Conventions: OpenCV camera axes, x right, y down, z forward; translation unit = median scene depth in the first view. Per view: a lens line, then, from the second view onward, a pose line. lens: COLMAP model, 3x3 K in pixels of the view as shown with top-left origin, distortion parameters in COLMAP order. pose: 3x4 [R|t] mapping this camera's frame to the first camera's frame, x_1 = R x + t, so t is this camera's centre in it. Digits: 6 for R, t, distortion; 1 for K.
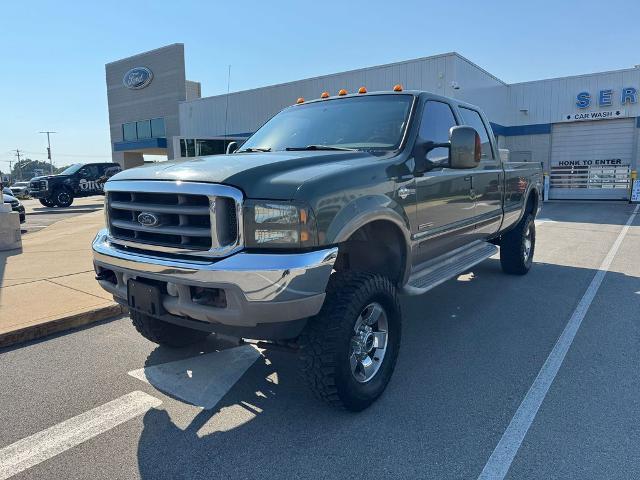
lens RADIAL K [[451.8, 0, 321.9], [0, 451.8, 241.0], [0, 0, 1]] dist [0.032197, -0.045604]
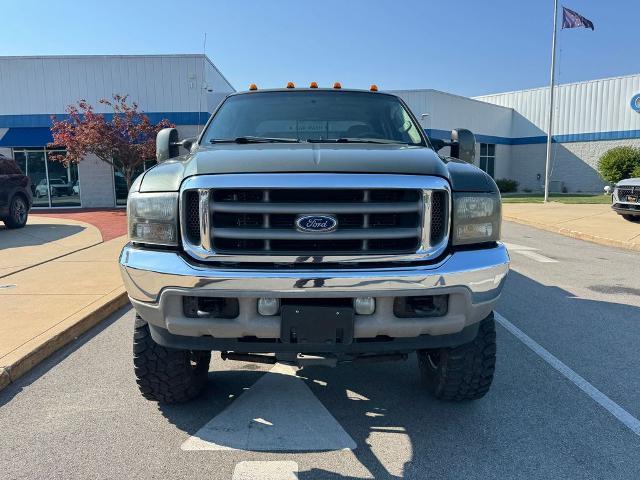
lens RADIAL K [[451.8, 0, 319.3], [0, 451.8, 238.1], [0, 0, 1]] dist [0.032197, -0.045604]
pose [[0.799272, -0.075801, 0.596169, -0.777337], [0.083842, 0.996377, 0.014281, -0.030319], [-0.595092, 0.038570, 0.802732, 0.359573]]
